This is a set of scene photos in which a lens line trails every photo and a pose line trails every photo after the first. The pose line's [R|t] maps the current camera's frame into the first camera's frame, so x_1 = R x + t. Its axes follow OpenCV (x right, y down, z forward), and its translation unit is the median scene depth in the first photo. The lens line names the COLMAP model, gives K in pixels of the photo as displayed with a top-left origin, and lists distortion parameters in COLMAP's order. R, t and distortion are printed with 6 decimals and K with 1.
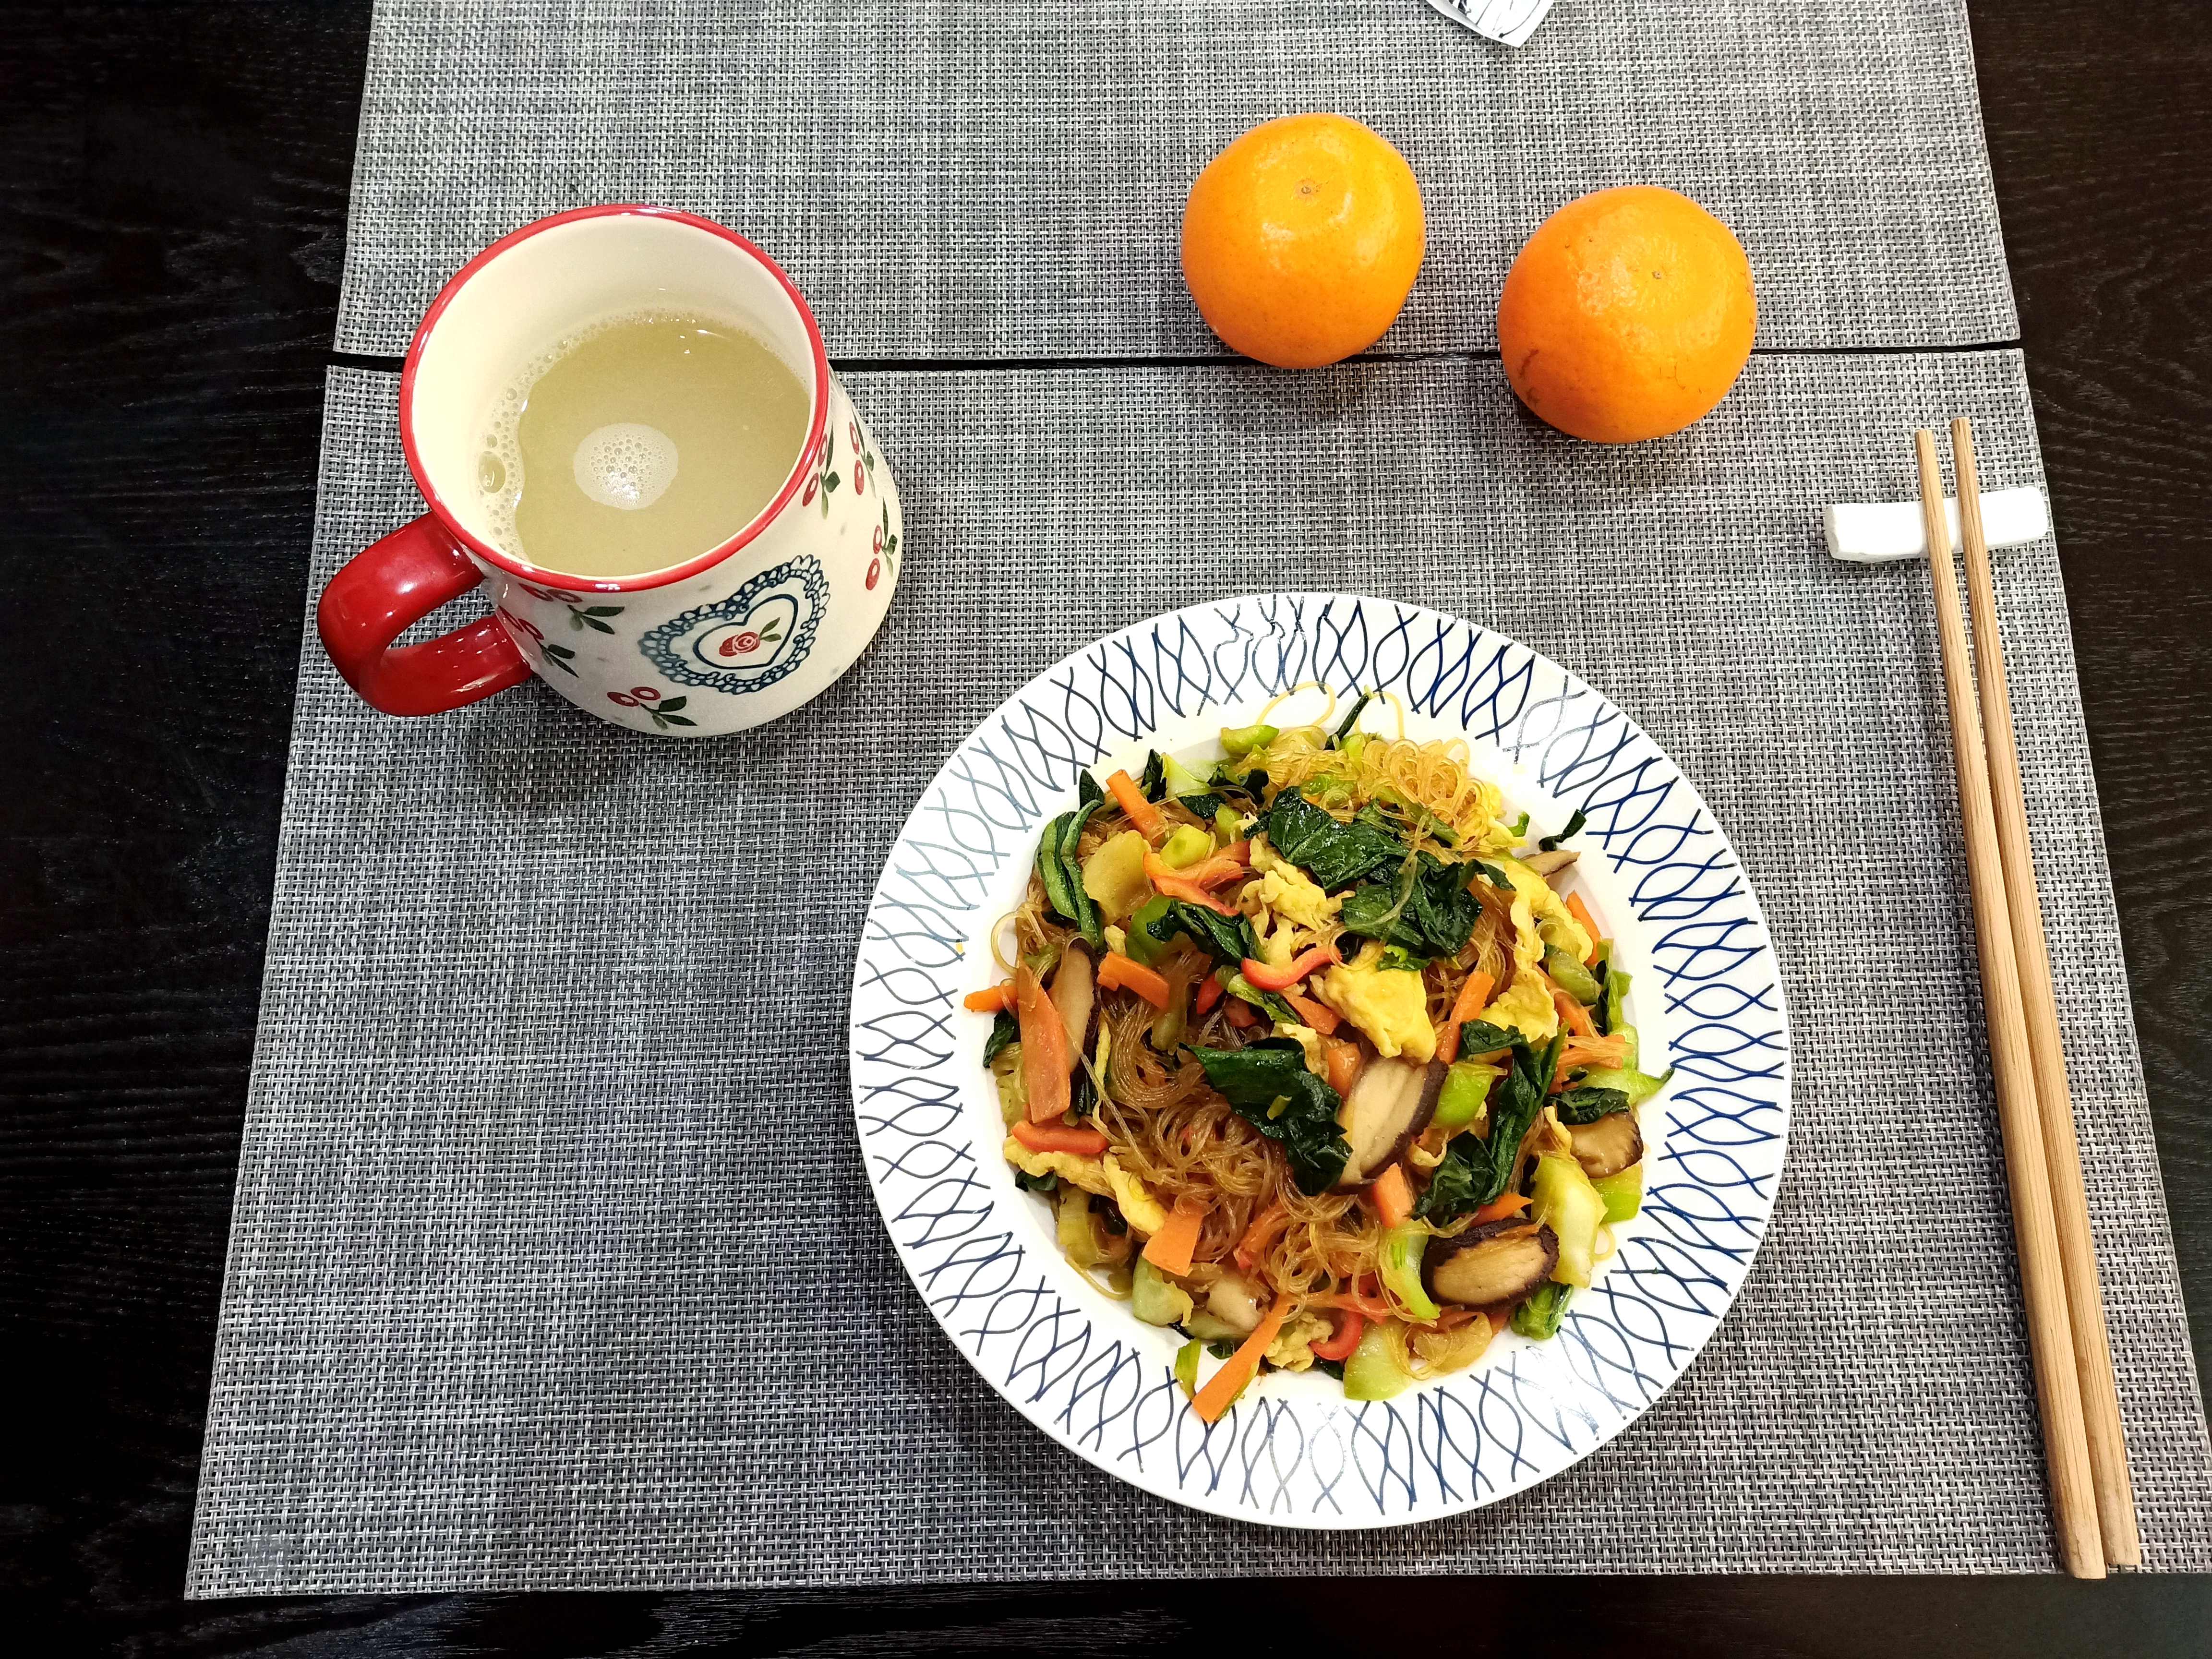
lens RADIAL K [[1659.8, 0, 1102.0], [0, 1659.8, 814.8], [0, 0, 1]] dist [0.025445, -0.025087]
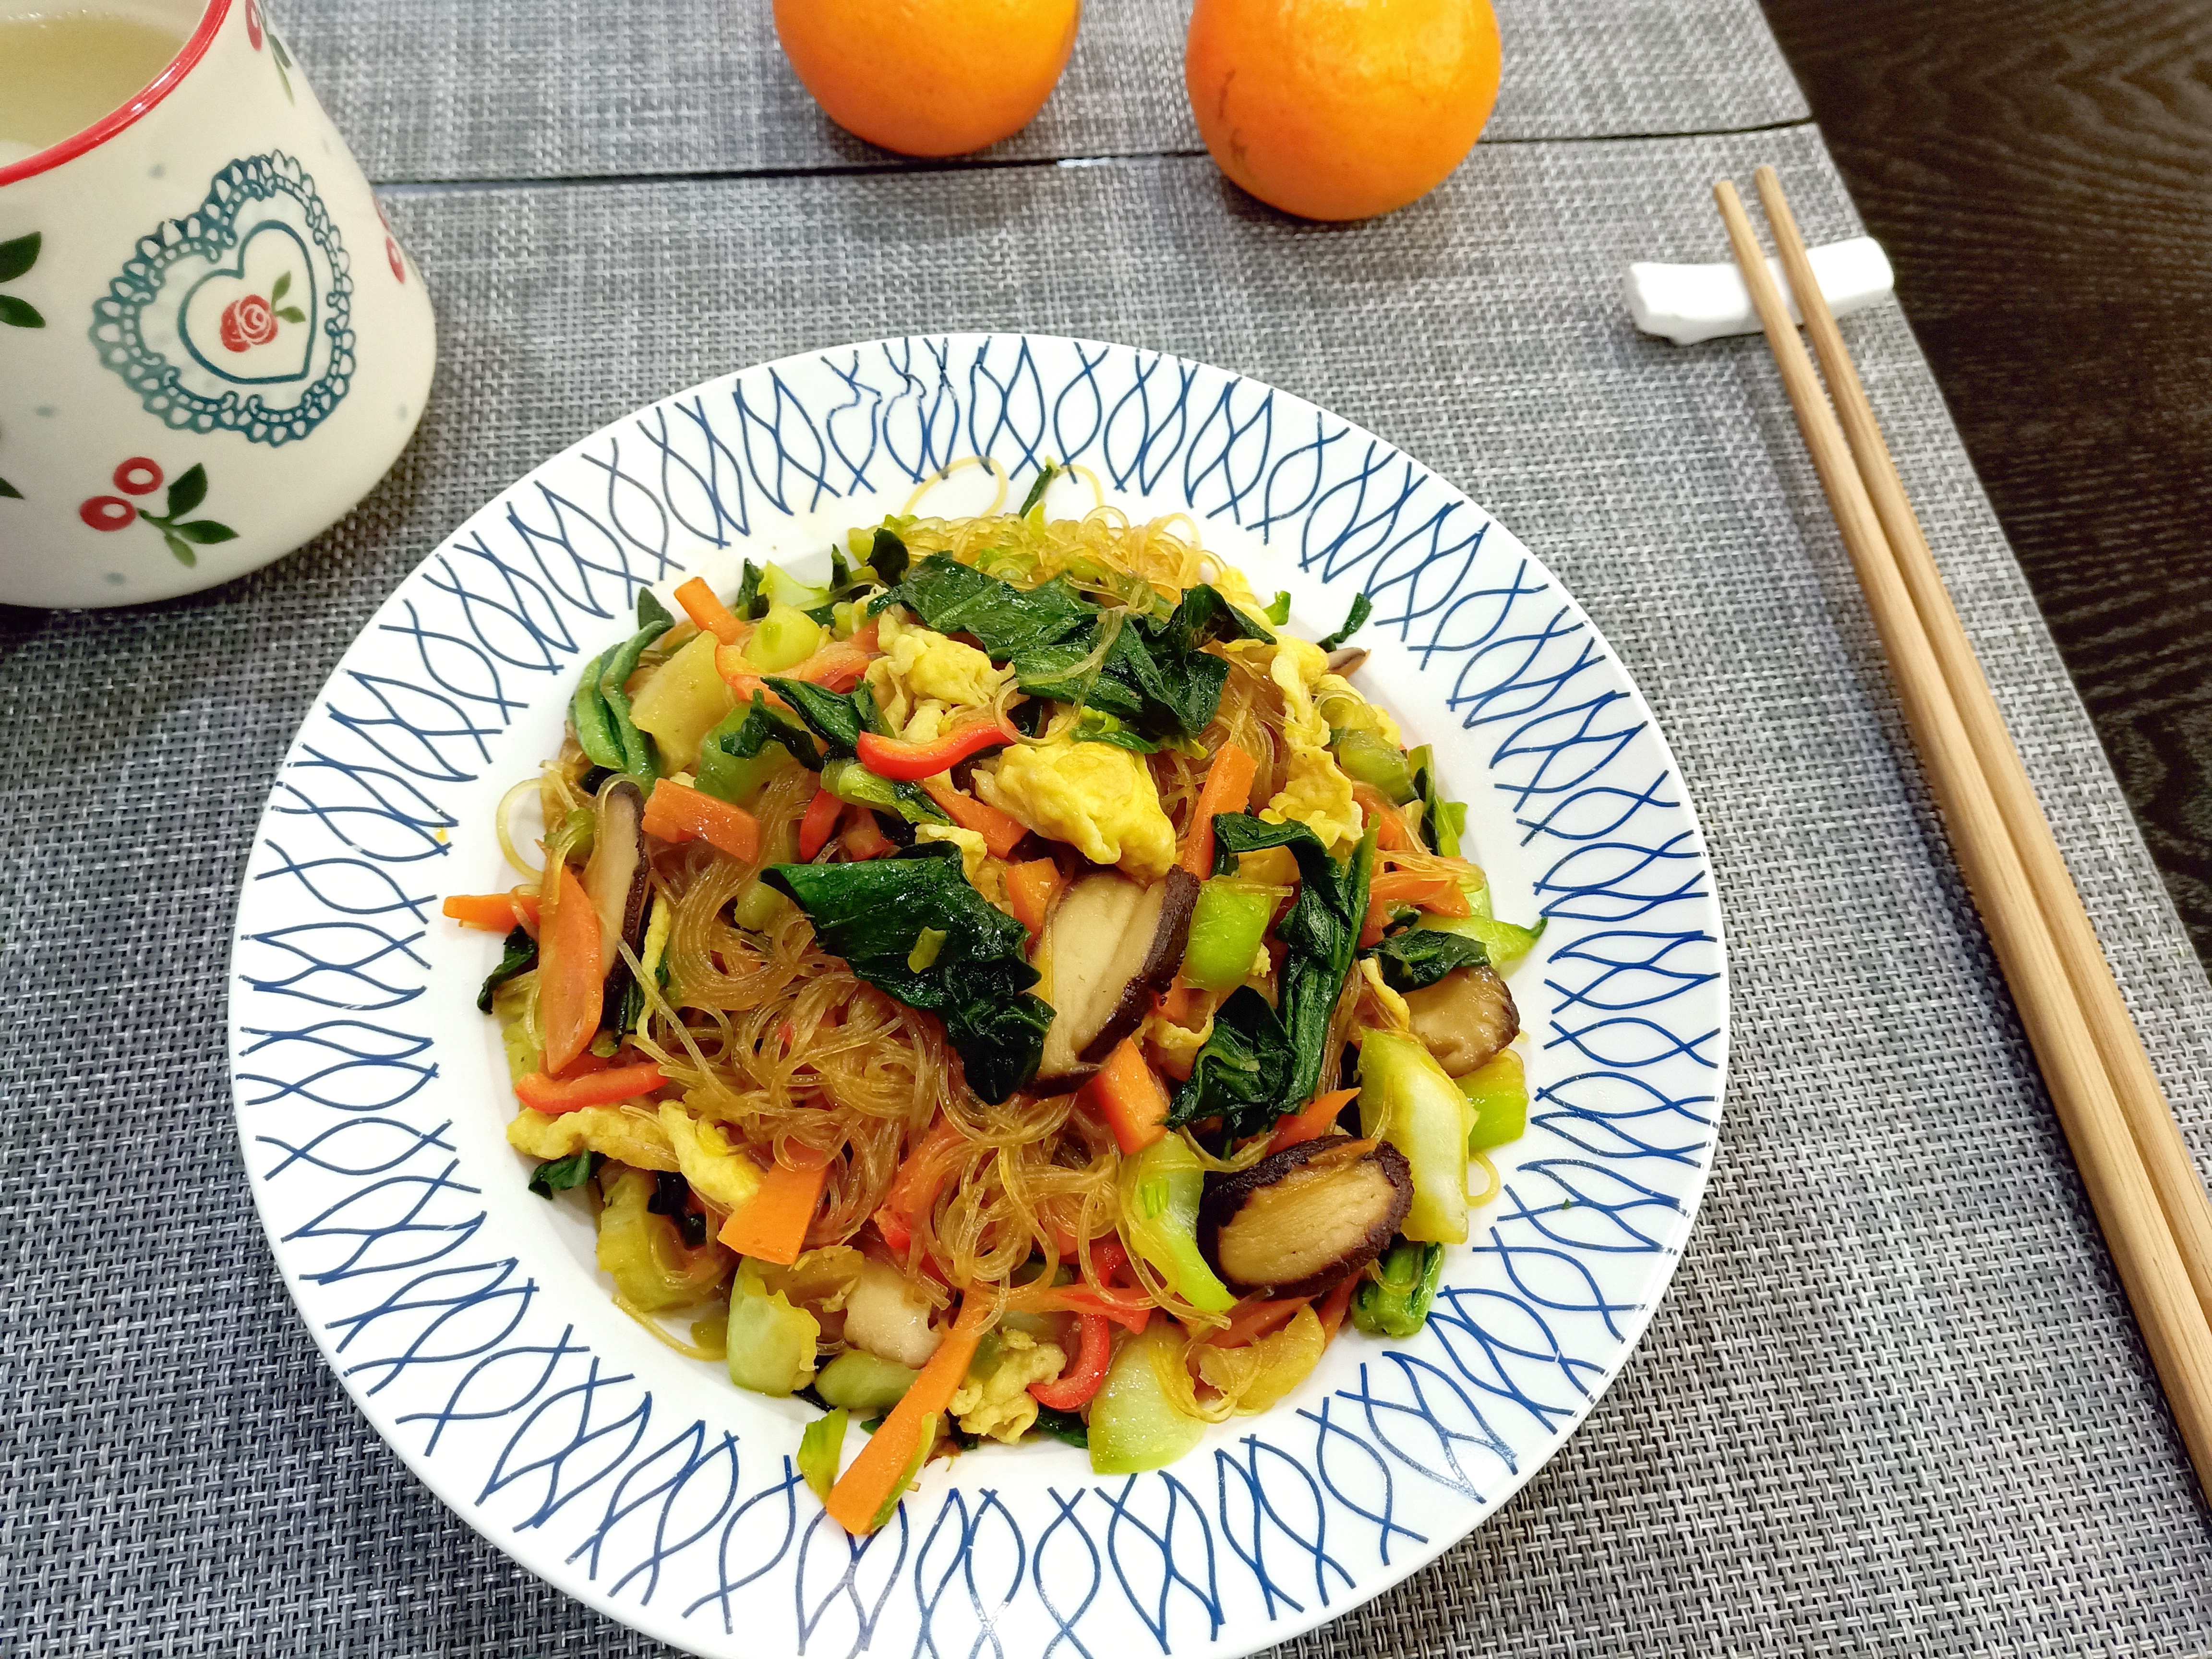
lens RADIAL K [[1659.8, 0, 1103.5], [0, 1659.8, 847.0], [0, 0, 1]] dist [0.025445, -0.025087]
pose [[0.990792, -0.074111, 0.113307, 0.093730], [0.096845, 0.972768, -0.210580, 0.245509], [-0.094616, 0.219614, 0.970988, 0.360317]]
